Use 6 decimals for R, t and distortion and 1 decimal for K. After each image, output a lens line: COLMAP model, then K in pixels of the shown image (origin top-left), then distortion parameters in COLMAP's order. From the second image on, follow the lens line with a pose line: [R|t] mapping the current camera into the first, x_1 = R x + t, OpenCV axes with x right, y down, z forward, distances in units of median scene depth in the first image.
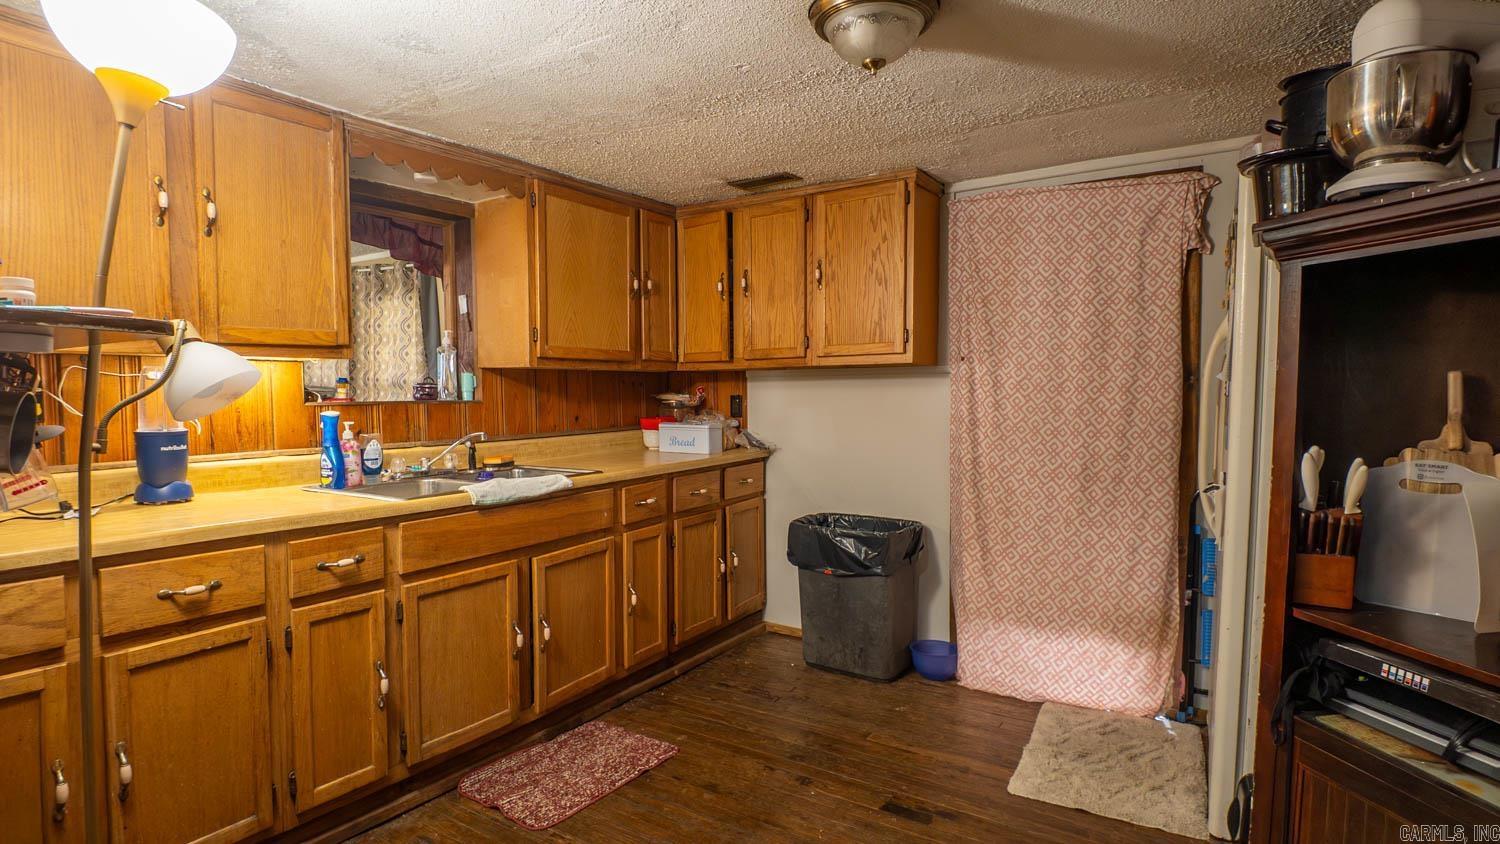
lens RADIAL K [[765.4, 0, 754.1], [0, 765.4, 421.1], [0, 0, 1]] dist [0.036177, -0.053994]
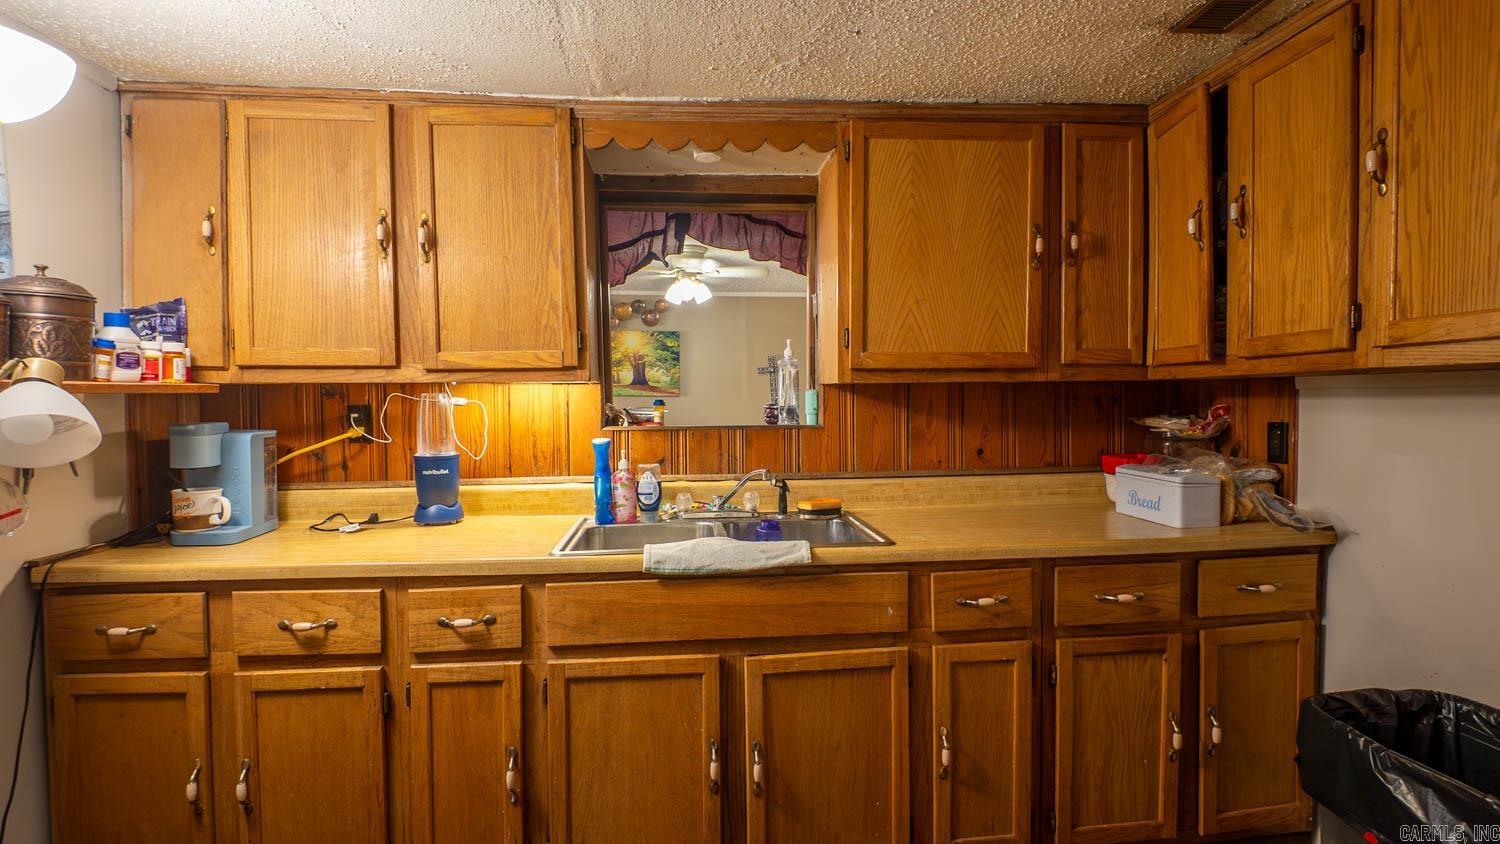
lens RADIAL K [[765.4, 0, 754.1], [0, 765.4, 421.1], [0, 0, 1]] dist [0.036177, -0.053994]
pose [[0.620263, 0.025313, -0.783986, 0.237110], [-0.027859, 0.999559, 0.010232, -0.041295], [0.783899, 0.015495, 0.620694, 0.509373]]
